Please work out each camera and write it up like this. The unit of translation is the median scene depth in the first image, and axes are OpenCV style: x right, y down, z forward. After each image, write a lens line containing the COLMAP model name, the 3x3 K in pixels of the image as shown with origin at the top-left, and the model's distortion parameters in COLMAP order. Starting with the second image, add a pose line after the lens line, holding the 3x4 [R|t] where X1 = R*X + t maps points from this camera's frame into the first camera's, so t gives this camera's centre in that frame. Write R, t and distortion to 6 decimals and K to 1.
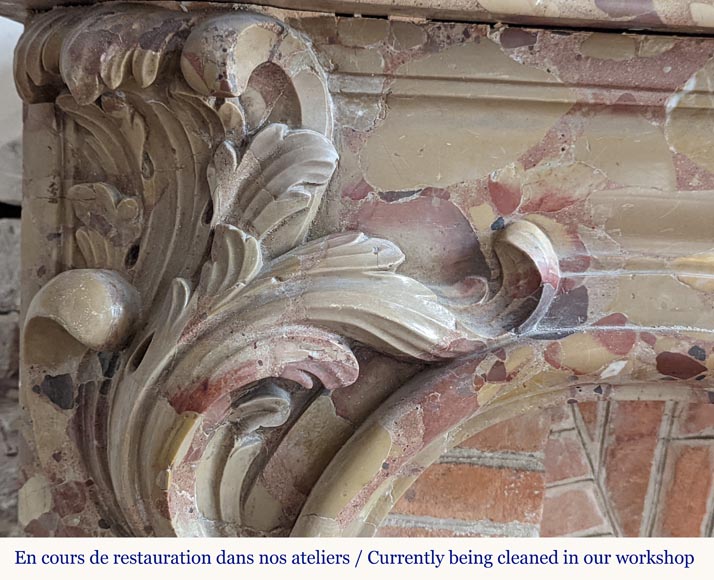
lens RADIAL K [[1109.4, 0, 357.0], [0, 1109.4, 290.0], [0, 0, 1]] dist [0.159775, -0.996337]
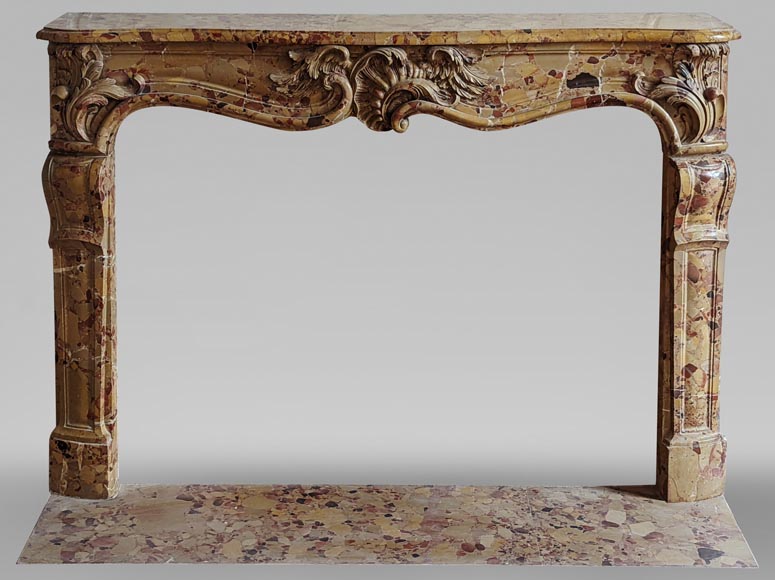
lens RADIAL K [[1851.8, 0, 387.5], [0, 1851.8, 290.0], [0, 0, 1]] dist [0.838439, -12.098523]
pose [[0.998447, -0.033903, -0.044200, 1.835596], [0.038981, 0.992054, 0.119619, -0.069695], [0.039793, -0.121156, 0.991836, -8.689499]]
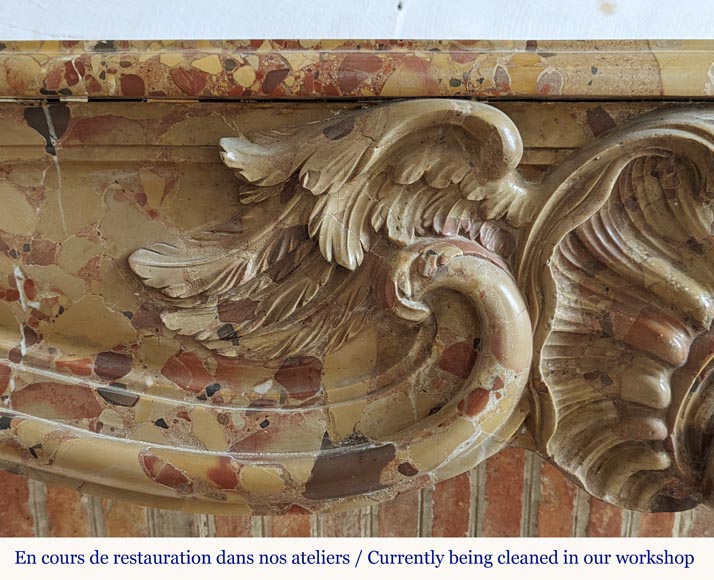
lens RADIAL K [[1031.1, 0, 349.4], [0, 1031.1, 269.4], [0, 0, 1]] dist [0.196660, -0.787657]
pose [[0.999150, -0.038954, -0.013468, 1.090849], [0.038129, 0.997653, -0.056879, 0.050987], [0.015652, 0.056317, 0.998290, -0.120125]]
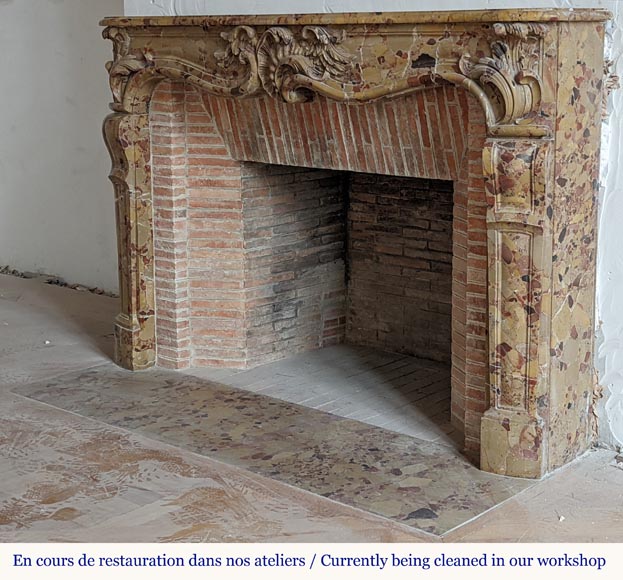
lens RADIAL K [[1143.0, 0, 311.9], [0, 1143.0, 325.2], [0, 0, 1]] dist [0.065287, 0.384067]
pose [[0.733686, 0.120202, -0.668772, 6.479186], [-0.055830, 0.991565, 0.116970, 0.804387], [0.677191, -0.048481, 0.734208, -4.108619]]
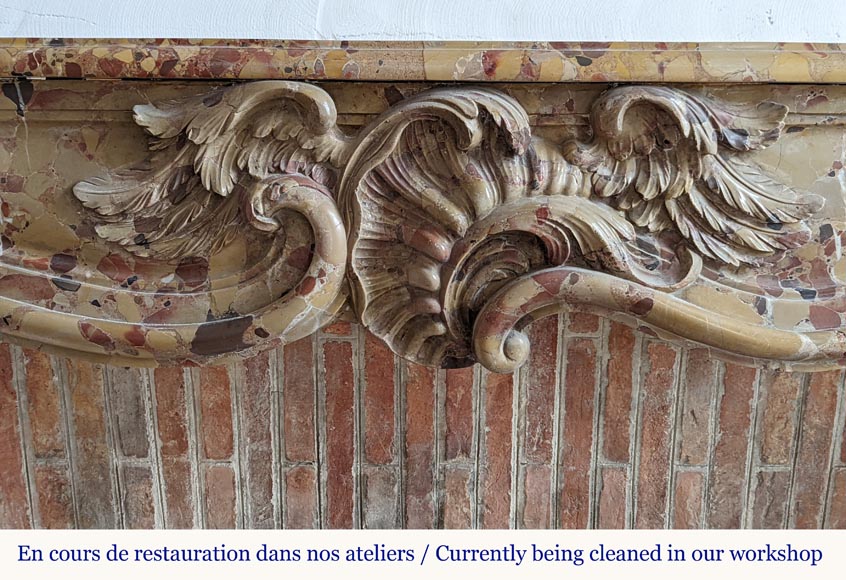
lens RADIAL K [[1173.3, 0, 401.6], [0, 1173.3, 214.1], [0, 0, 1]] dist [0.172612, -0.575132]
pose [[0.998903, -0.034687, -0.031474, 1.408577], [0.032410, 0.997008, -0.070178, 0.153981], [0.033814, 0.069081, 0.997038, -0.830597]]
